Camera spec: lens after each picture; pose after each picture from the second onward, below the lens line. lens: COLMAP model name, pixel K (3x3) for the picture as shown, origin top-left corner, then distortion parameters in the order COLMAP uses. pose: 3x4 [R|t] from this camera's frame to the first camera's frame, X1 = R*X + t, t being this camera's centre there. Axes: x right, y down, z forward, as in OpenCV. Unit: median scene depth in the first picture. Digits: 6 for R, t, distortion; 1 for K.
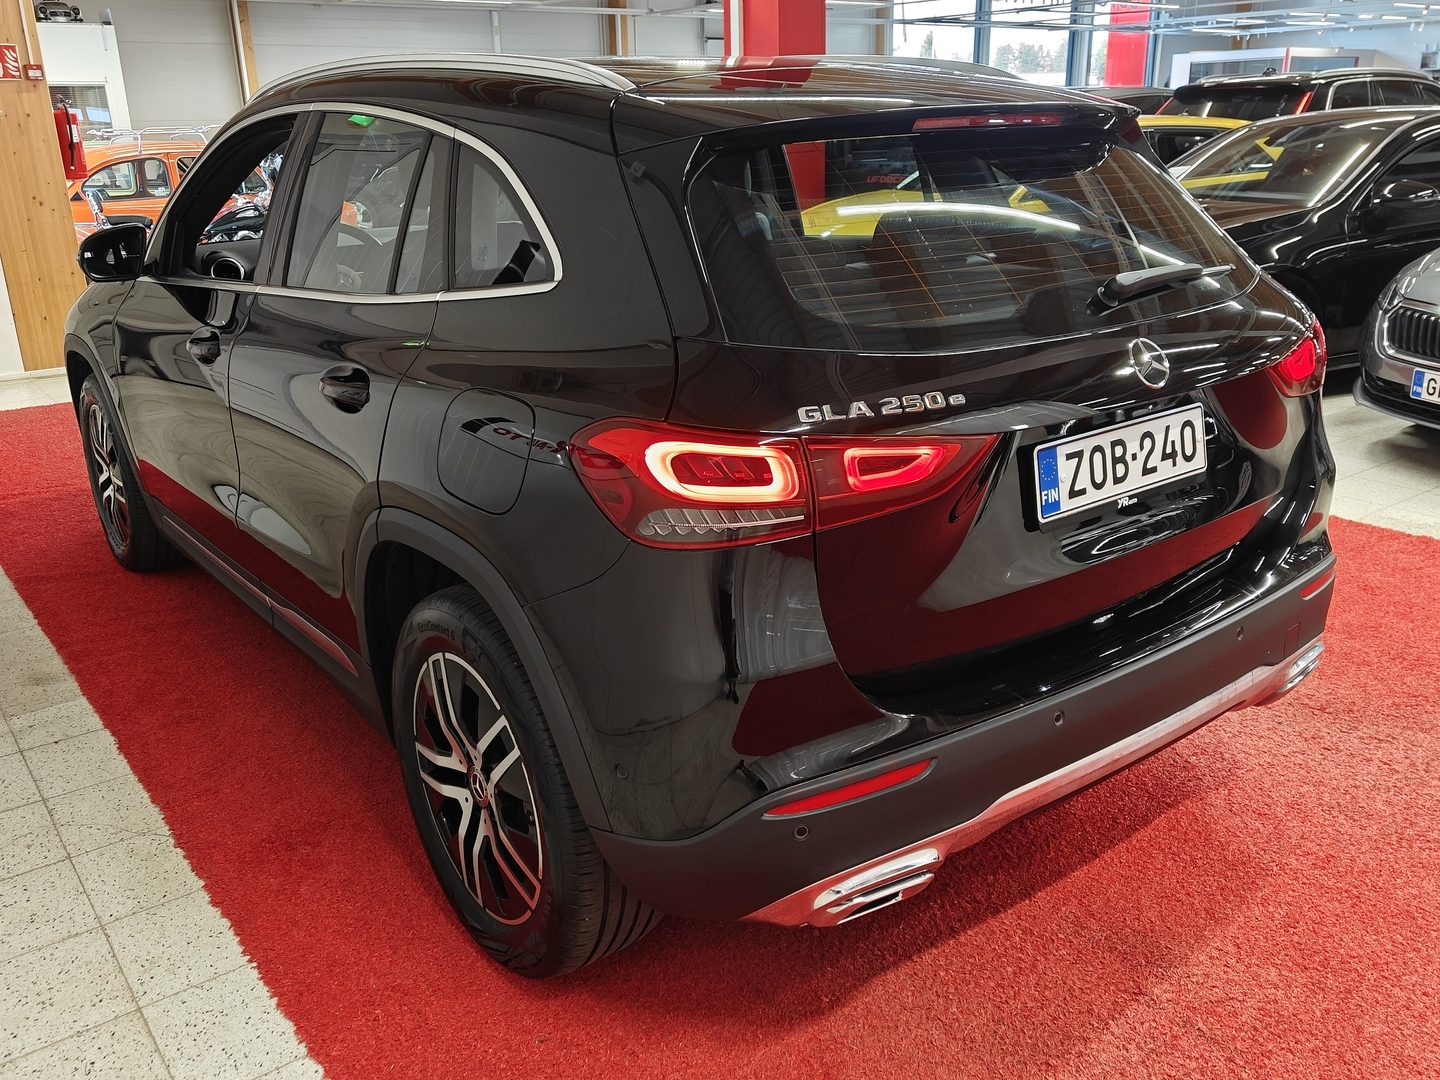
lens RADIAL K [[1207.8, 0, 720.0], [0, 1207.8, 540.0], [0, 0, 1]] dist [0.065682, -0.074560]
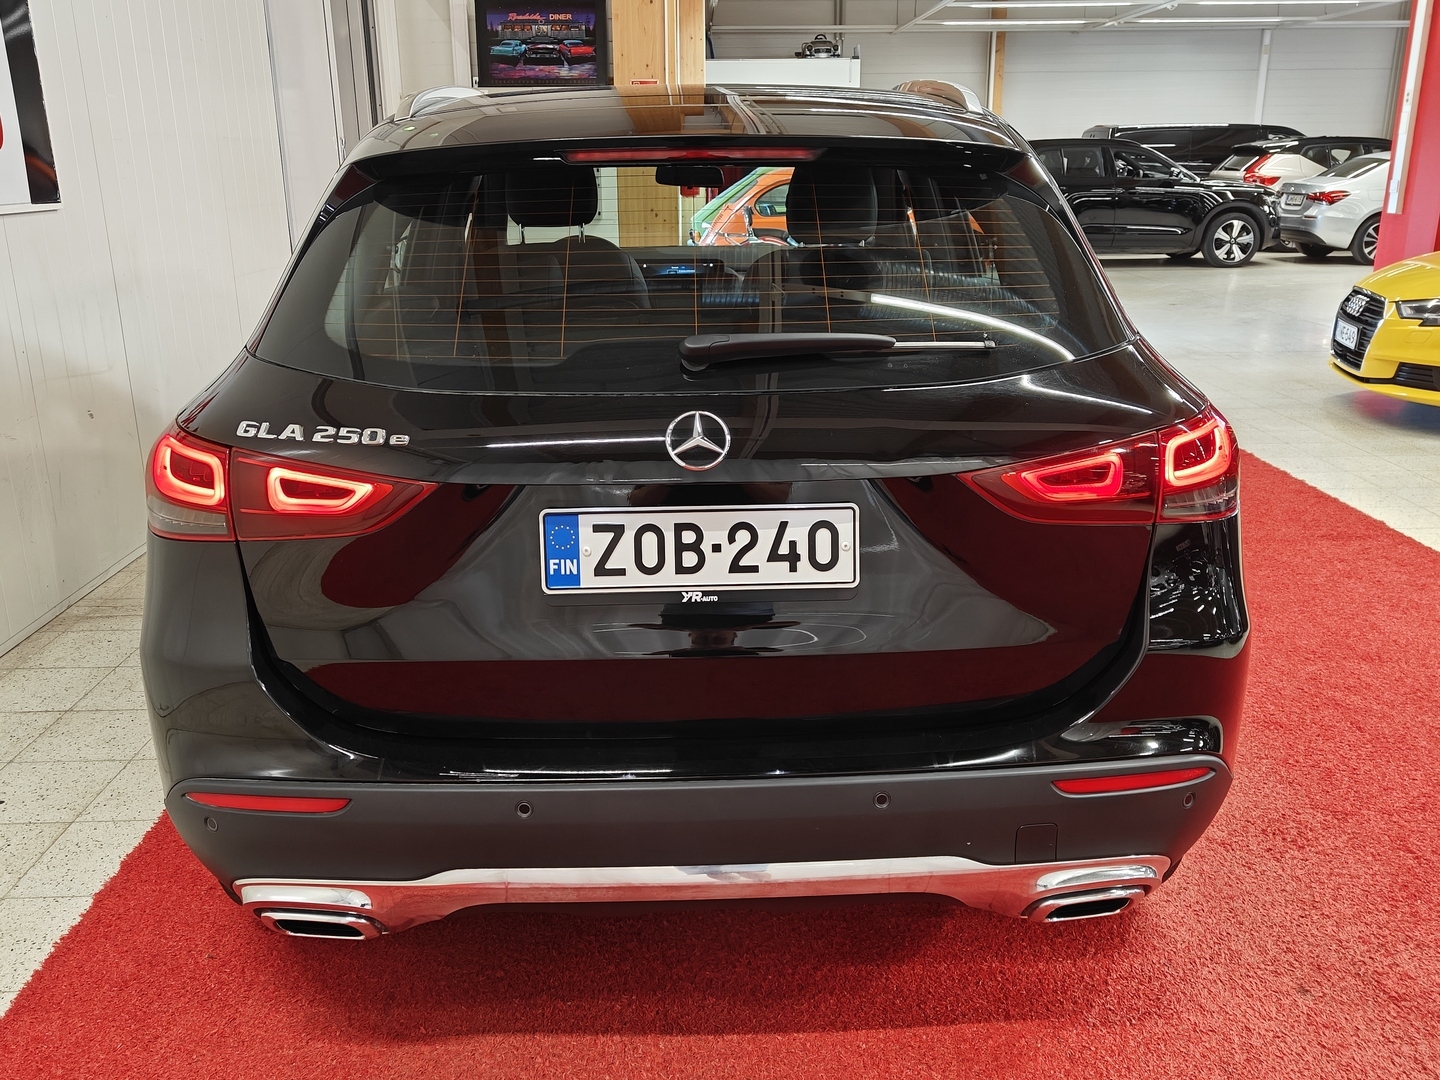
lens RADIAL K [[1207.8, 0, 720.0], [0, 1207.8, 540.0], [0, 0, 1]] dist [0.065682, -0.074560]
pose [[0.817307, 0.189684, -0.544085, 0.815719], [-0.199281, 0.979043, 0.041970, -0.111662], [0.540644, 0.074123, 0.837979, 0.291828]]
